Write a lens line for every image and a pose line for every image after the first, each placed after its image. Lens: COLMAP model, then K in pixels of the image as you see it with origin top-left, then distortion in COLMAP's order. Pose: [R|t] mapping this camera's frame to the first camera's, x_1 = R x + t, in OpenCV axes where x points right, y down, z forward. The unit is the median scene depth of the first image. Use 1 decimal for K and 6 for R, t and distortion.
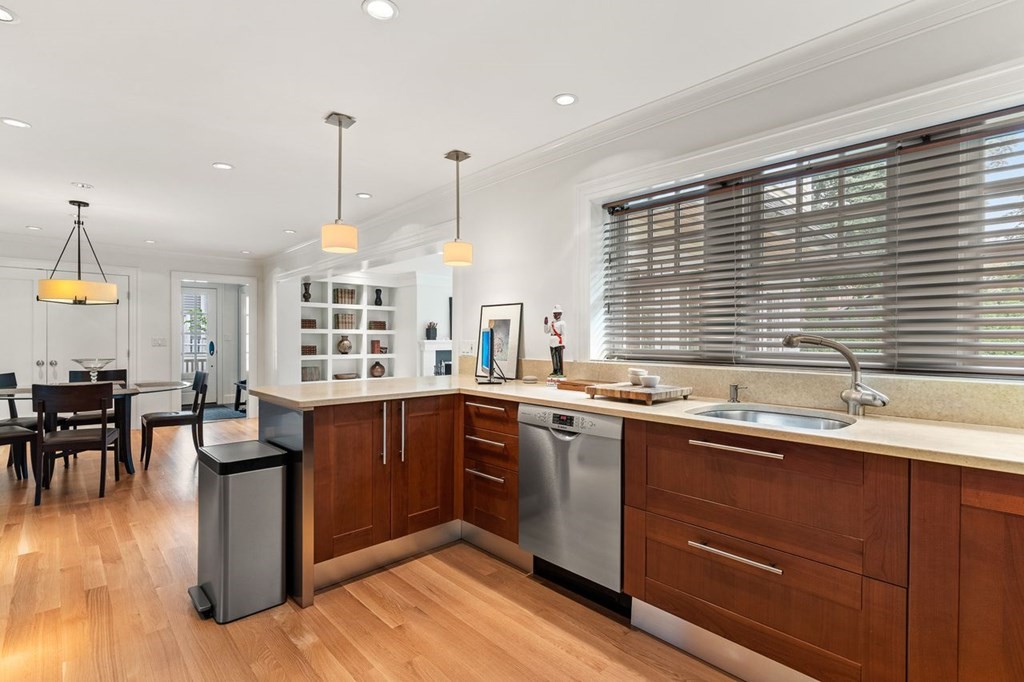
lens RADIAL K [[504.2, 0, 505.0], [0, 504.2, 338.2], [0, 0, 1]] dist [-0.000855, -0.000228]
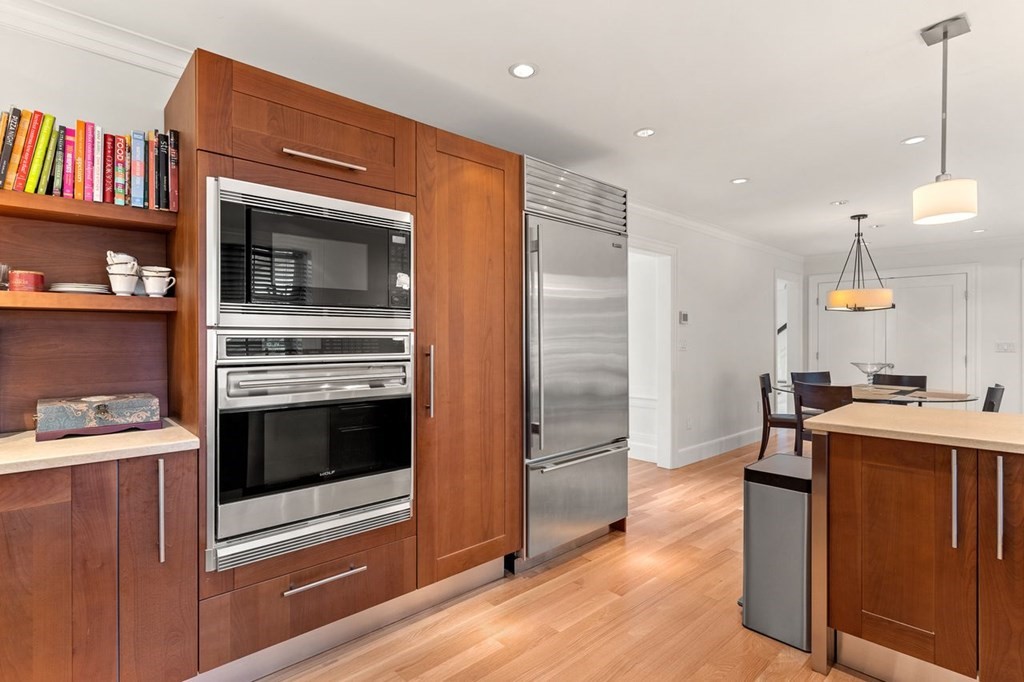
lens RADIAL K [[504.2, 0, 505.0], [0, 504.2, 338.2], [0, 0, 1]] dist [-0.000855, -0.000228]
pose [[0.008806, -0.004568, -0.999951, 0.219460], [0.001406, 0.999989, -0.004556, -0.005929], [0.999960, -0.001366, 0.008813, 0.241302]]
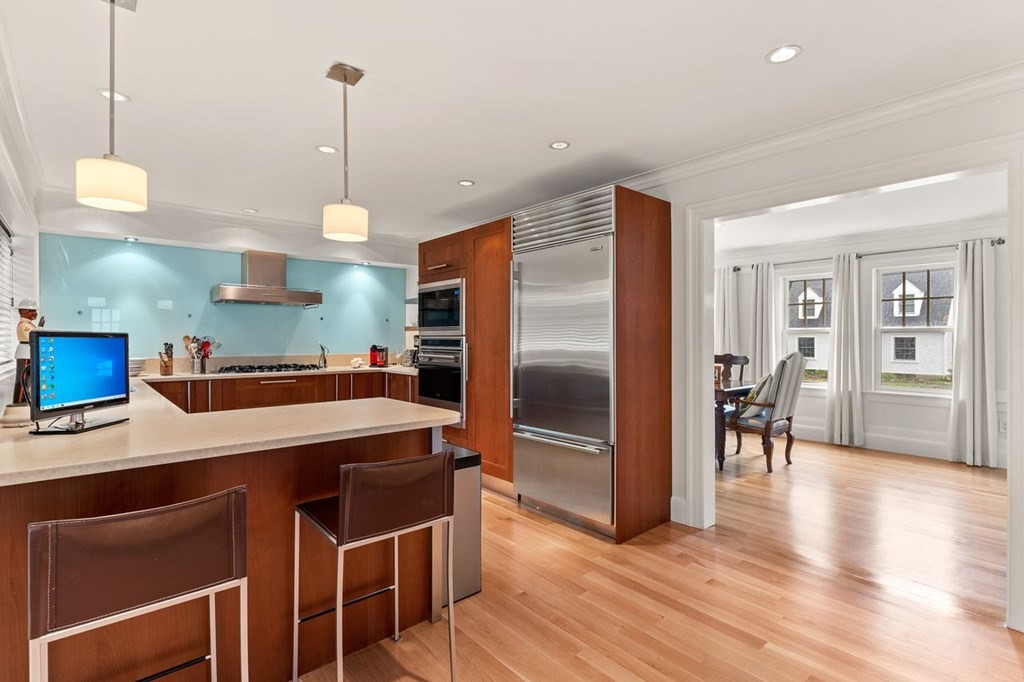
lens RADIAL K [[504.2, 0, 505.0], [0, 504.2, 338.2], [0, 0, 1]] dist [-0.000855, -0.000228]
pose [[-0.999164, -0.002588, 0.040810, -0.361490], [-0.002497, 0.999994, 0.002270, -0.013425], [-0.040815, 0.002166, -0.999164, 1.088045]]
